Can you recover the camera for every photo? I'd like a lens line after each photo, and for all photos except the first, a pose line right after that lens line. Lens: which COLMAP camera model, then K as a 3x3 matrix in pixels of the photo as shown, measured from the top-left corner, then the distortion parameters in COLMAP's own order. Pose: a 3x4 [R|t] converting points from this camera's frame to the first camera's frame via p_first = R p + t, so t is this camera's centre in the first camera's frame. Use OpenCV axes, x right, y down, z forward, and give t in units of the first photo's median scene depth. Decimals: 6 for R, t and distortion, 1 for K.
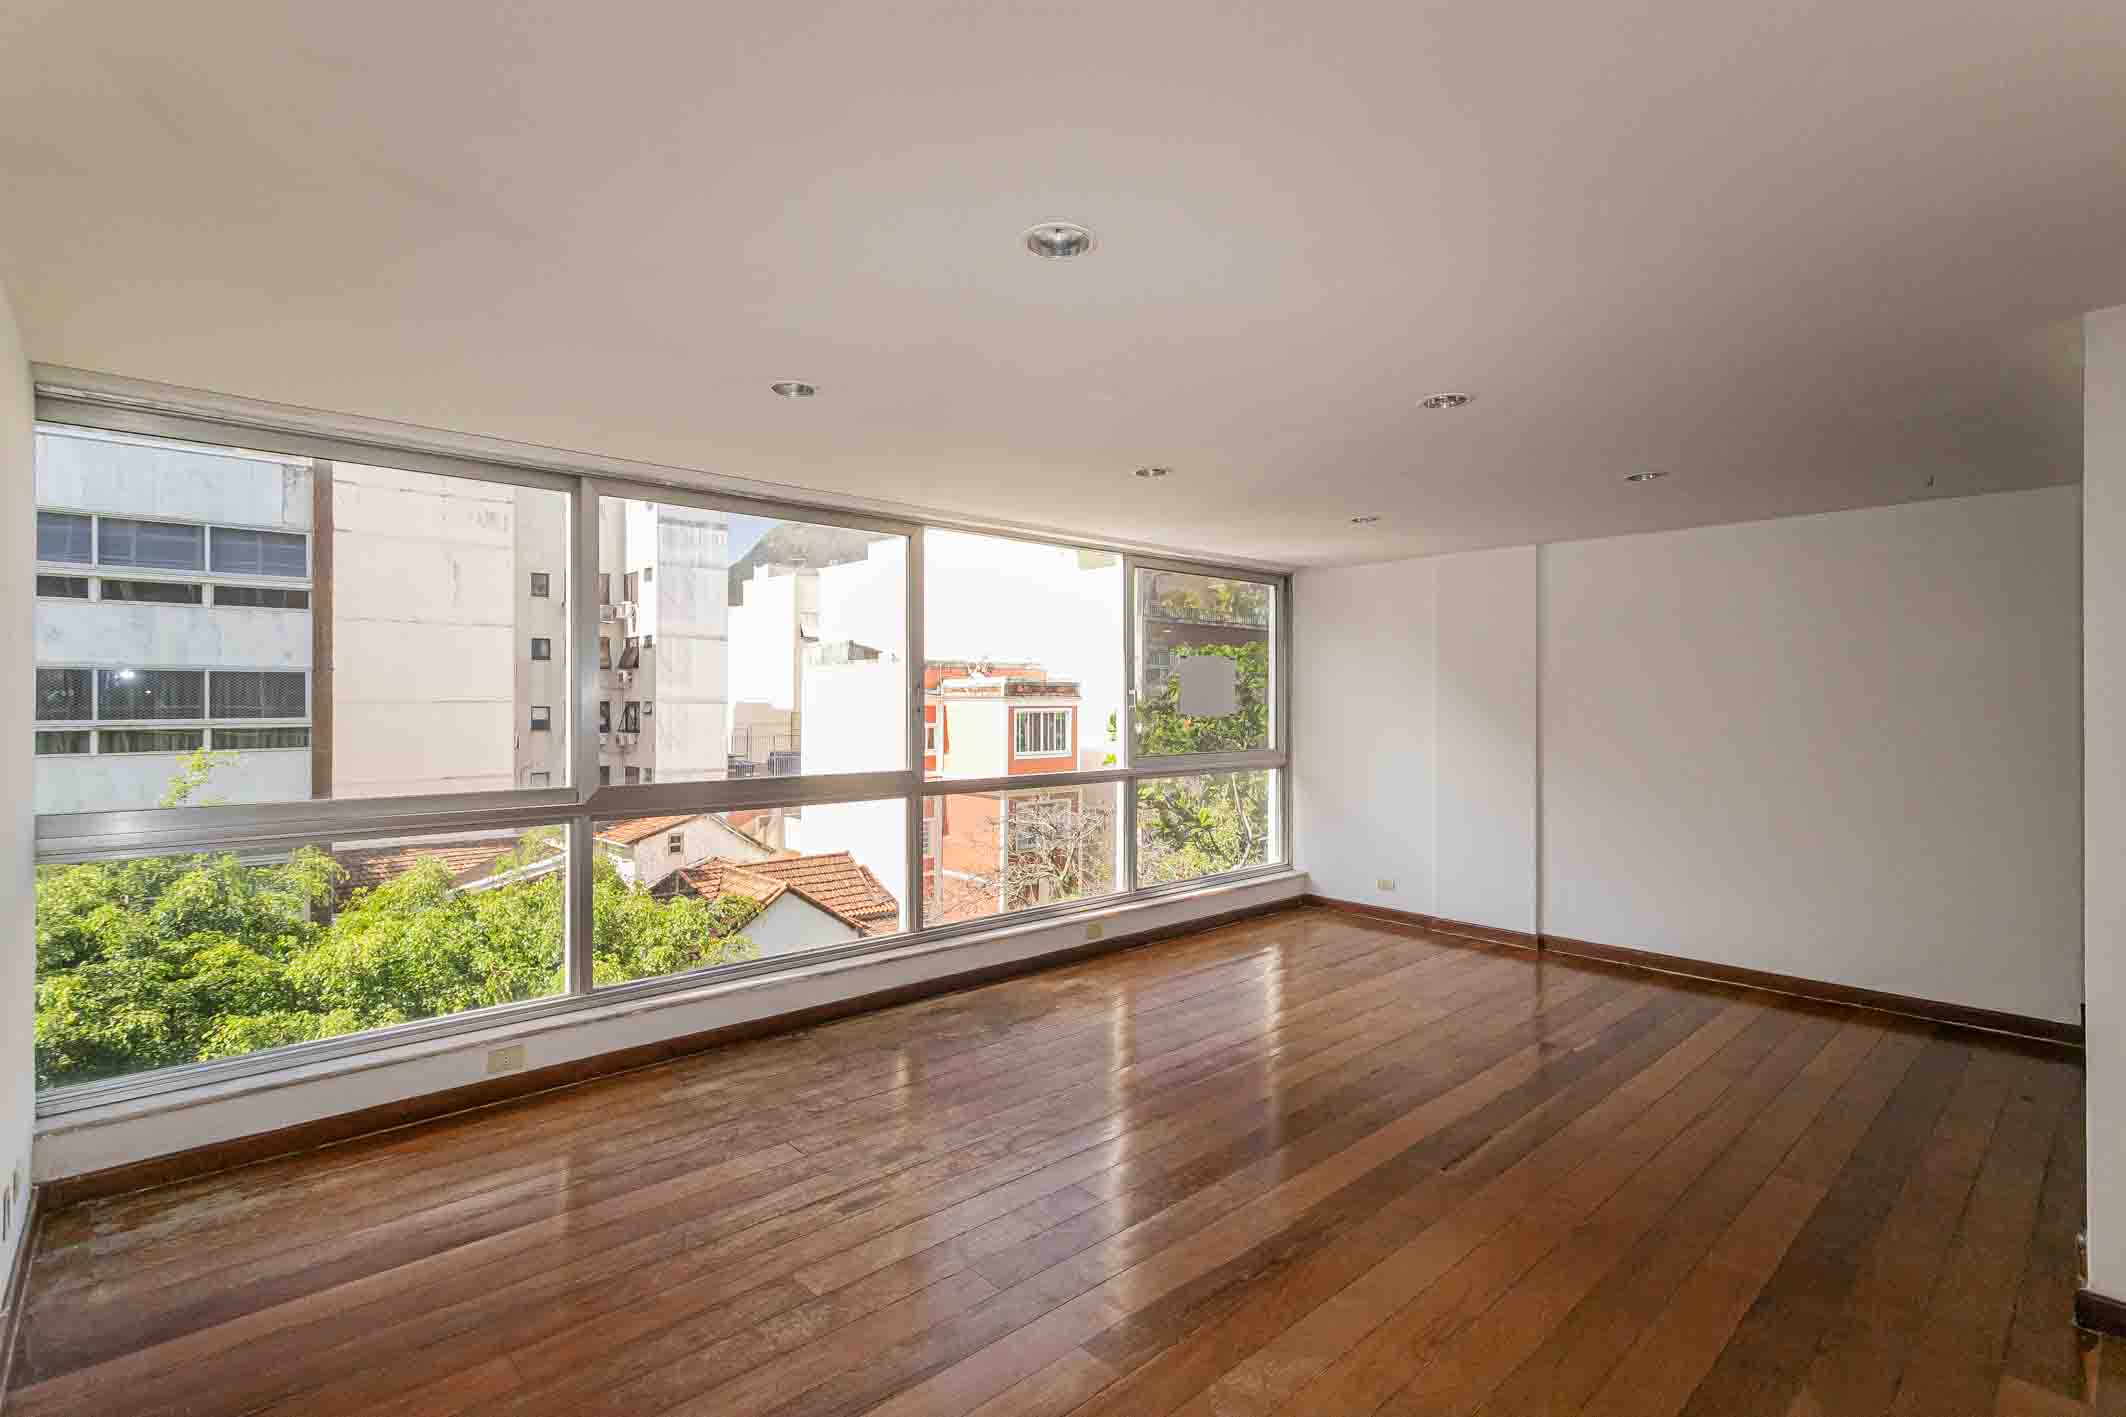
lens RADIAL K [[1007.6, 0, 1048.0], [0, 1007.6, 697.9], [0, 0, 1]] dist [0.000019, 0.000889]
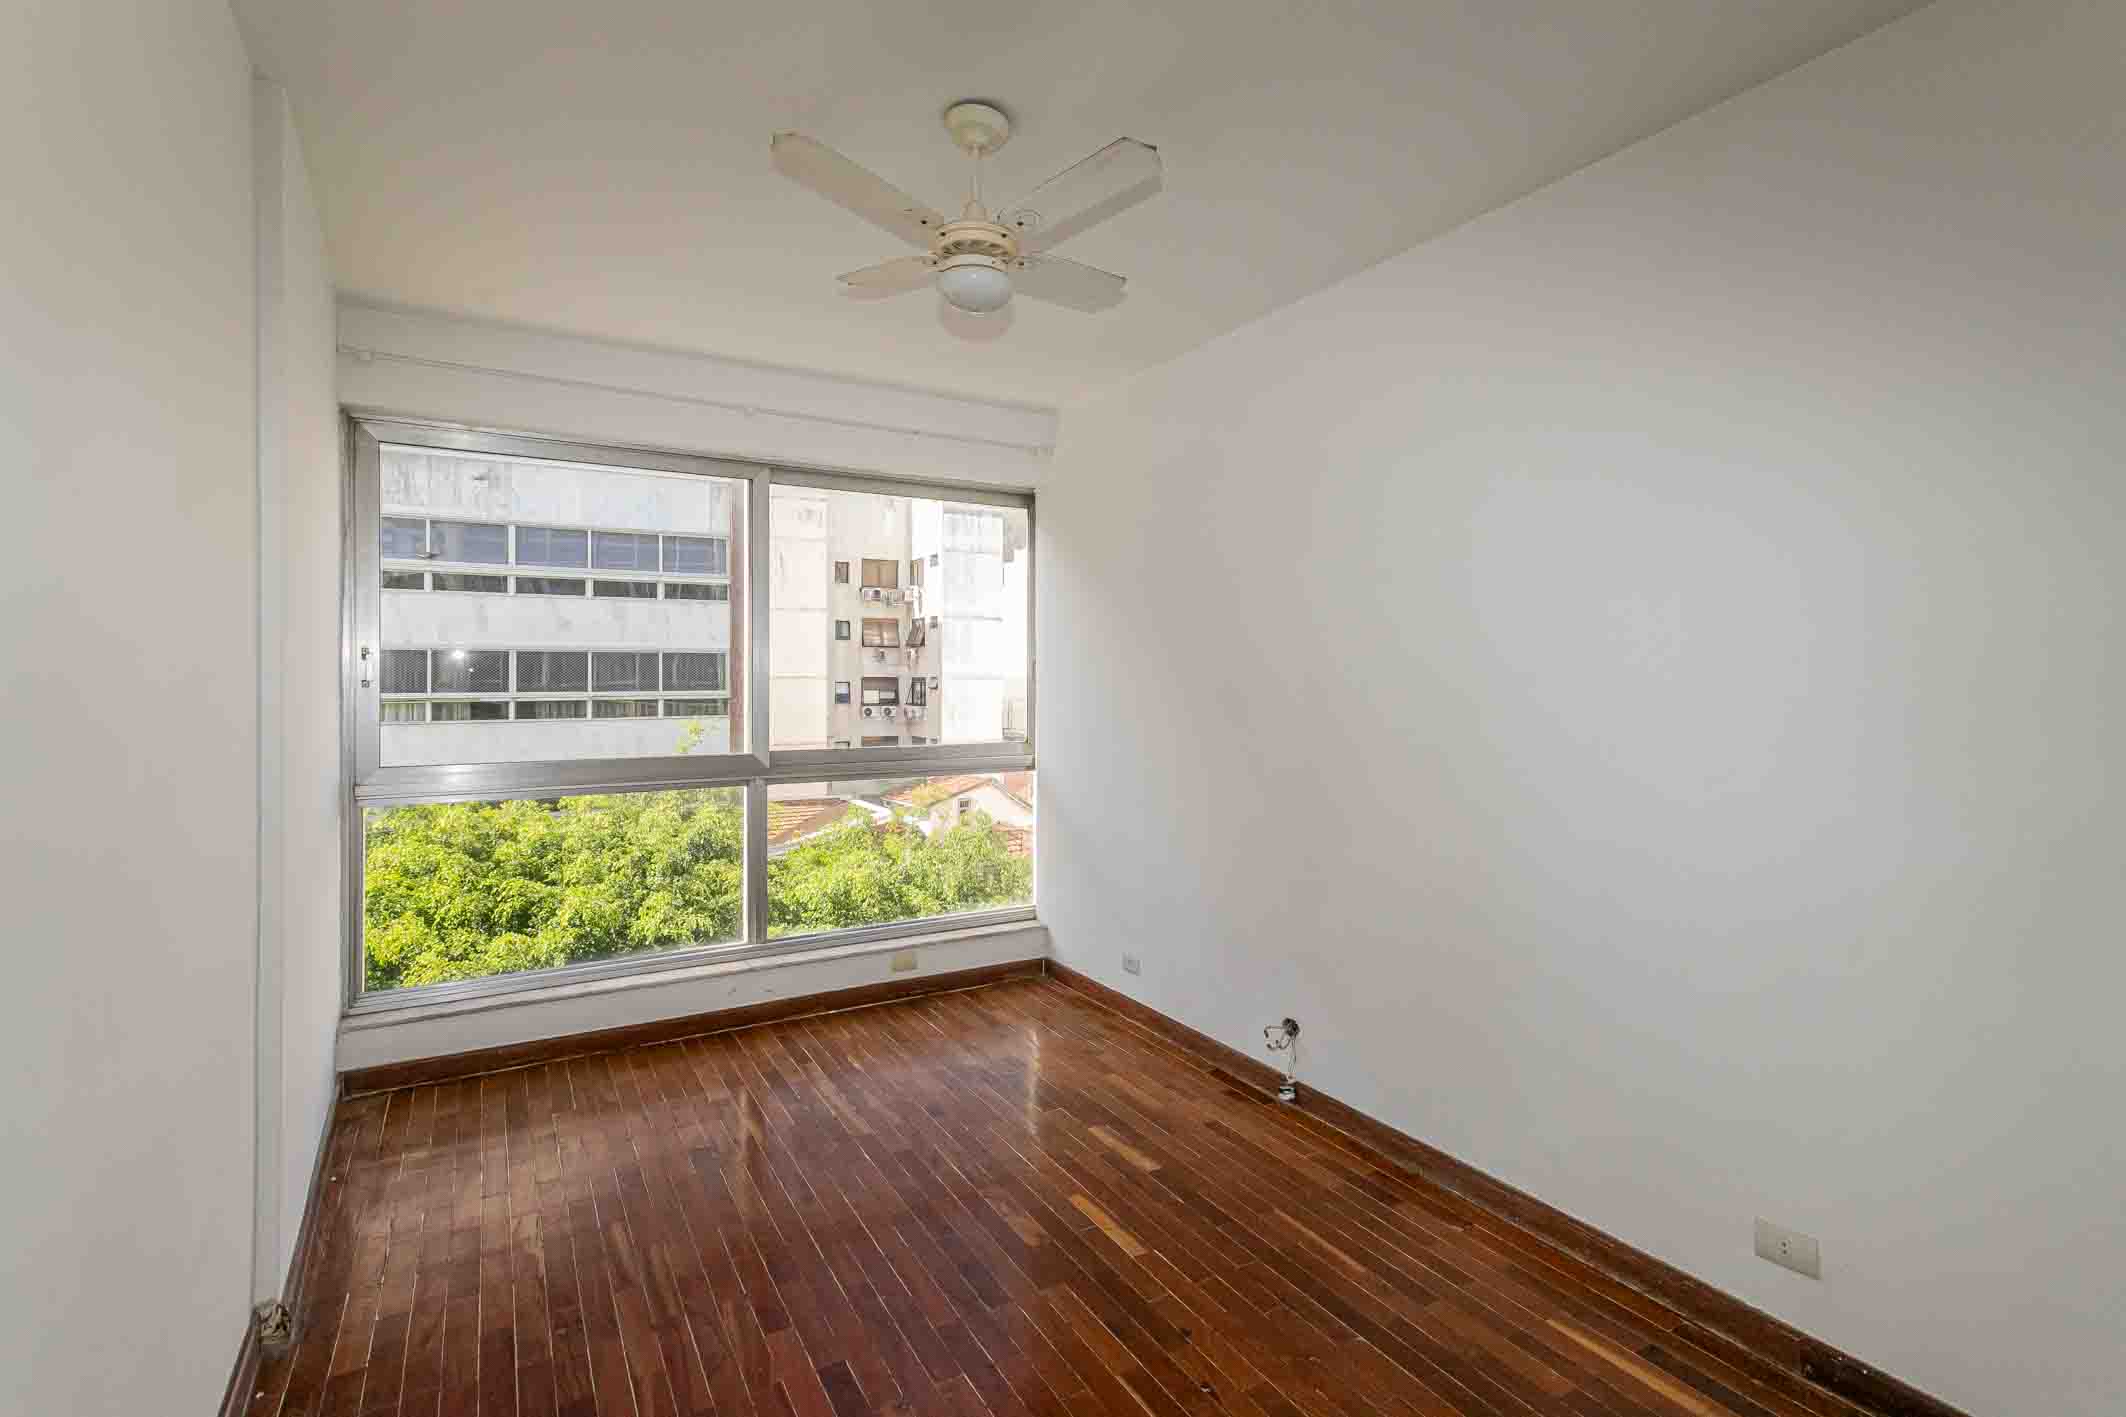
lens RADIAL K [[1007.6, 0, 1051.9], [0, 1007.6, 673.3], [0, 0, 1]] dist [0.000019, 0.000889]
pose [[0.977259, -0.001935, -0.212040, -0.106390], [0.001961, 0.999998, -0.000090, -0.000177], [0.212040, -0.000327, 0.977261, -0.103975]]
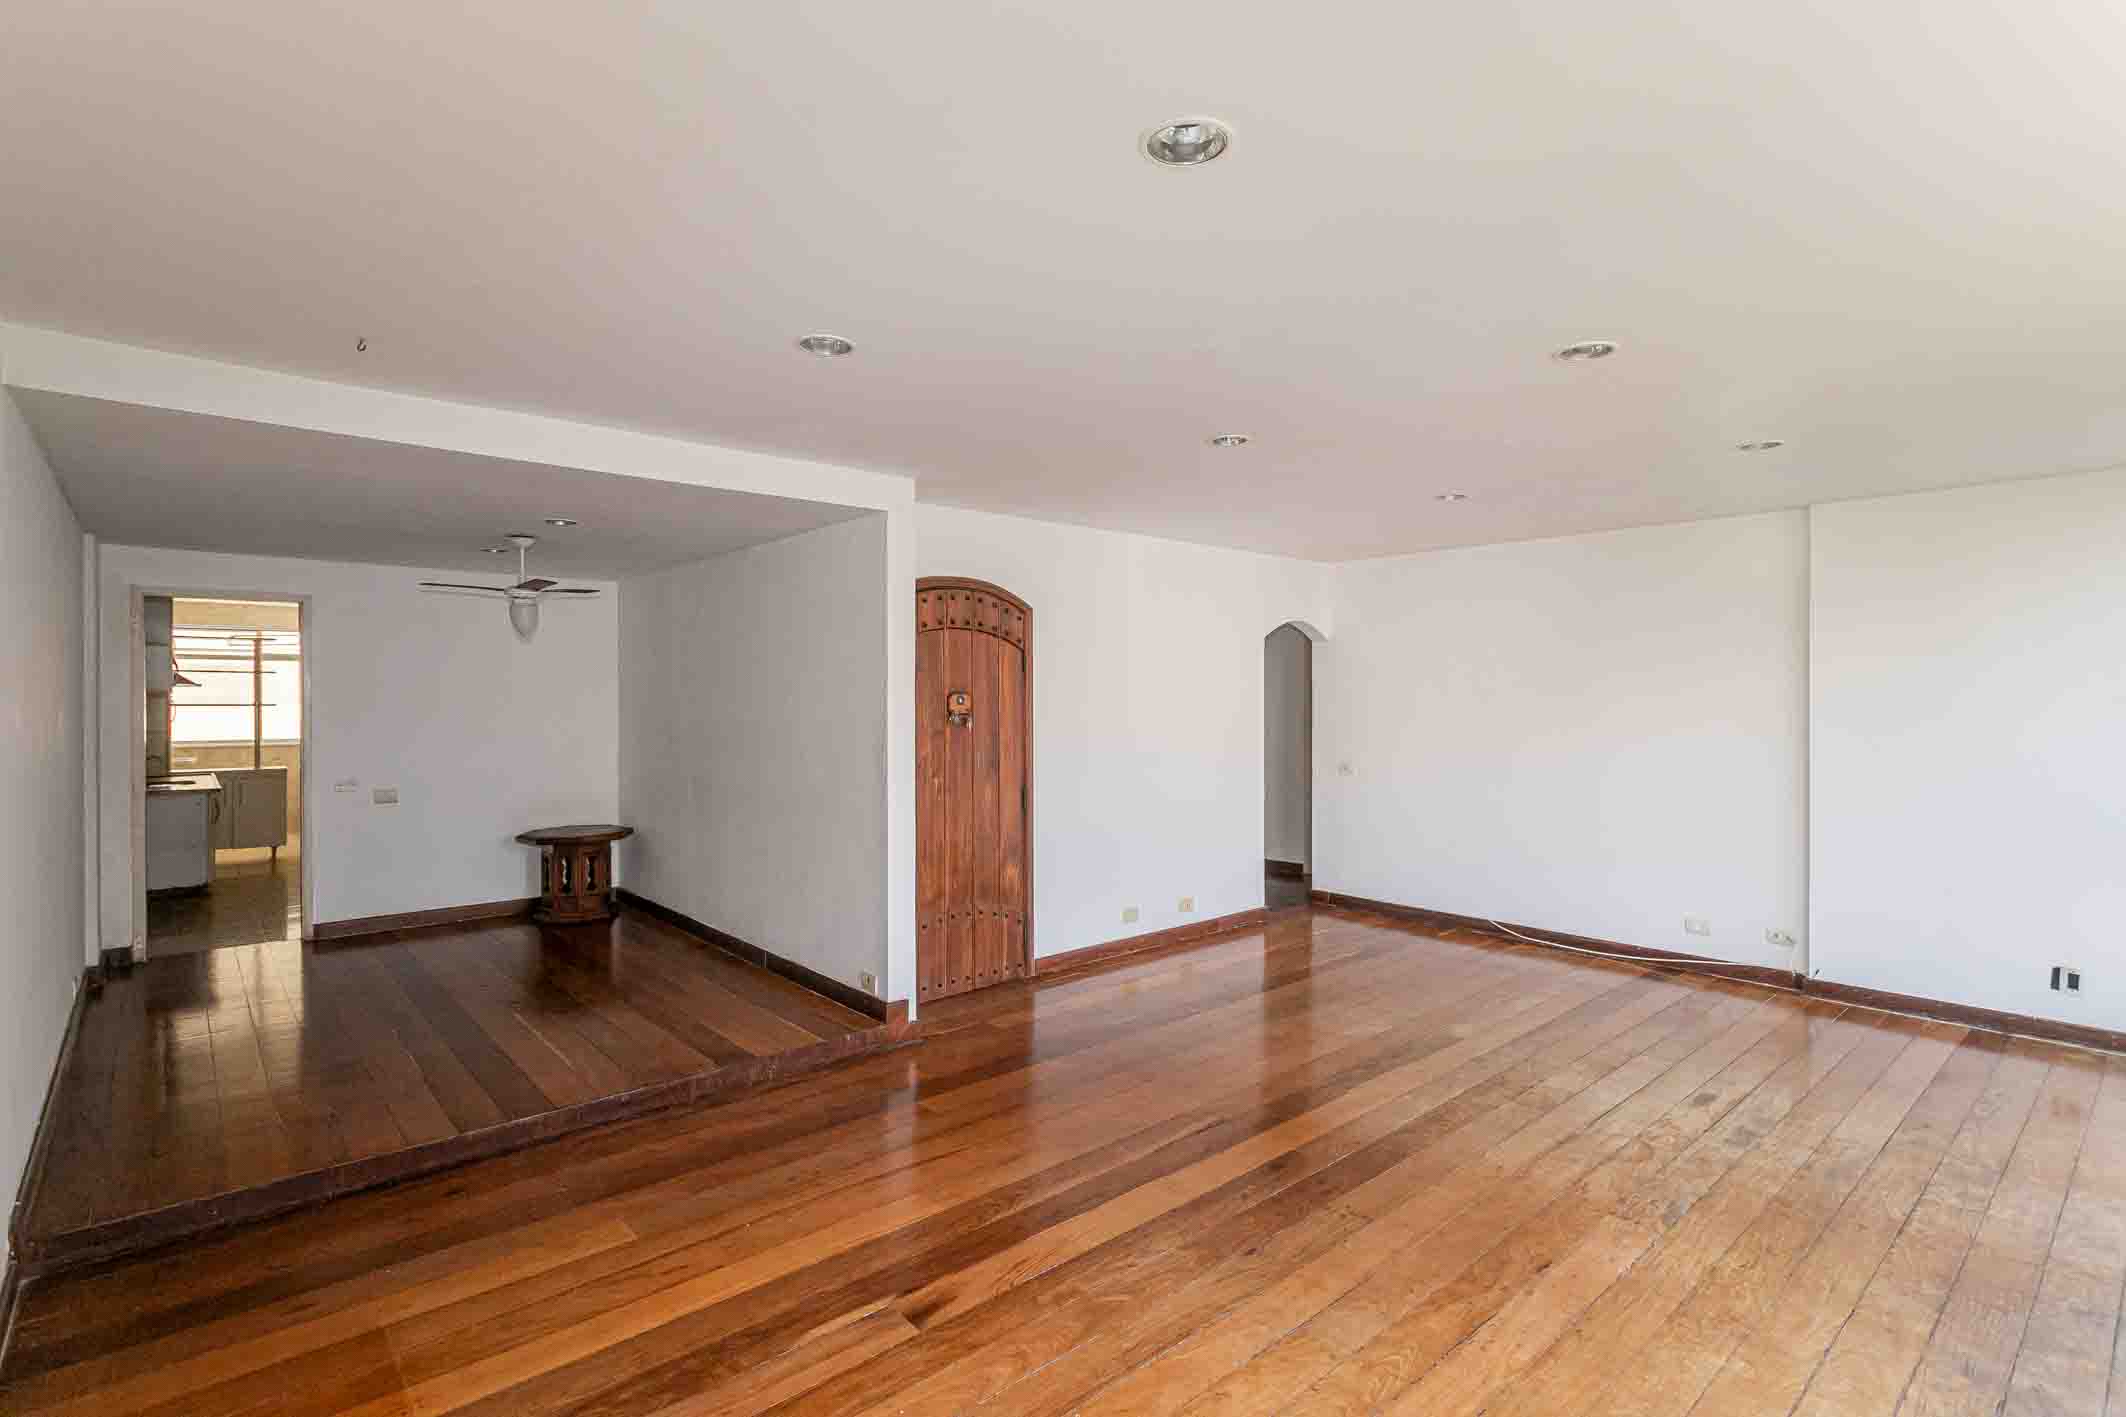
lens RADIAL K [[1007.6, 0, 1073.2], [0, 1007.6, 707.7], [0, 0, 1]] dist [0.000019, 0.000889]
pose [[-1.000000, 0.000508, 0.000094, 0.178339], [0.000509, 0.999949, 0.010041, 0.001603], [-0.000089, 0.010041, -0.999950, 0.674244]]
